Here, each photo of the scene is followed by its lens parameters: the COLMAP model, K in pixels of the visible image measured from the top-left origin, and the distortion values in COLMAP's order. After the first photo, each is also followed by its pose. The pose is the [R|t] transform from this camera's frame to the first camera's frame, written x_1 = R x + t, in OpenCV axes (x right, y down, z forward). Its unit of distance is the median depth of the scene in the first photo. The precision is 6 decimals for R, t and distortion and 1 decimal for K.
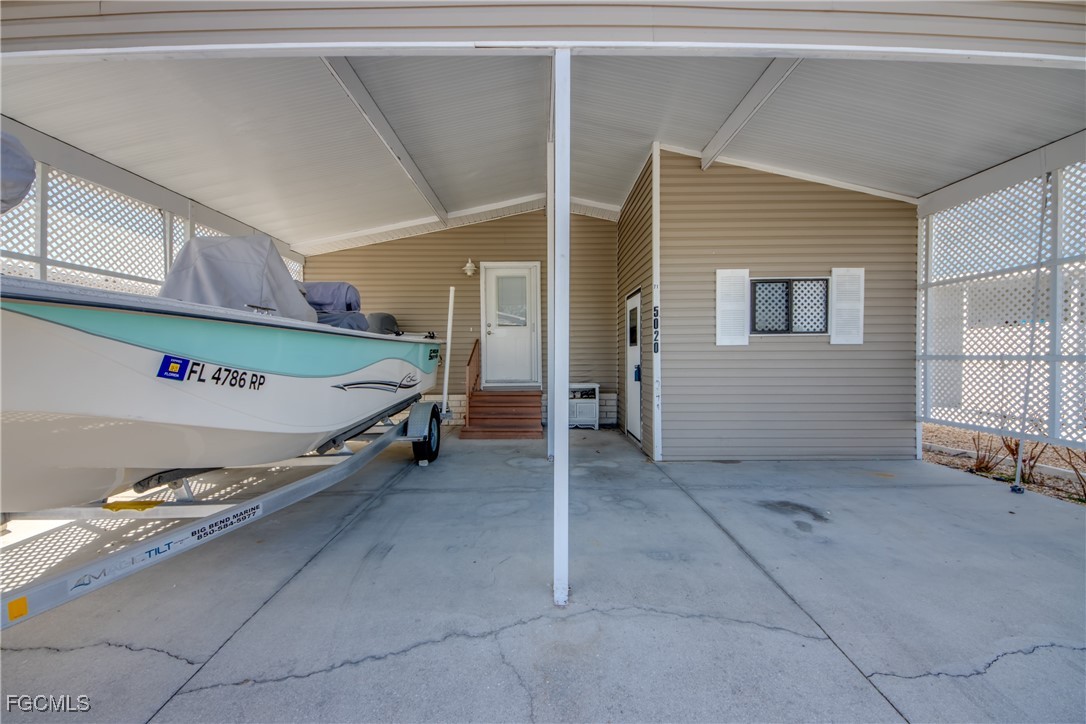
lens RADIAL K [[409.3, 0, 543.8], [0, 409.3, 363.8], [0, 0, 1]] dist [0.012406, -0.009214]
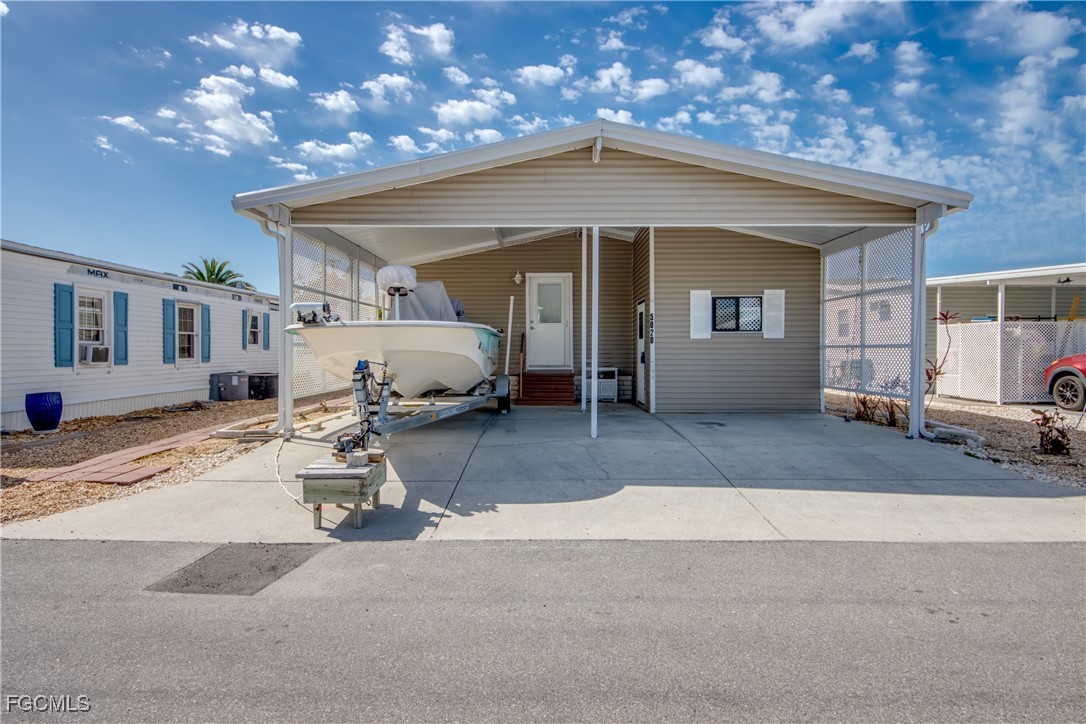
lens RADIAL K [[563.1, 0, 546.7], [0, 563.1, 363.7], [0, 0, 1]] dist [-0.000567, -0.007514]
pose [[0.999871, 0.004405, -0.015434, -0.088400], [-0.004377, 0.999989, 0.001911, 0.046451], [0.015442, -0.001843, 0.999879, -1.109971]]
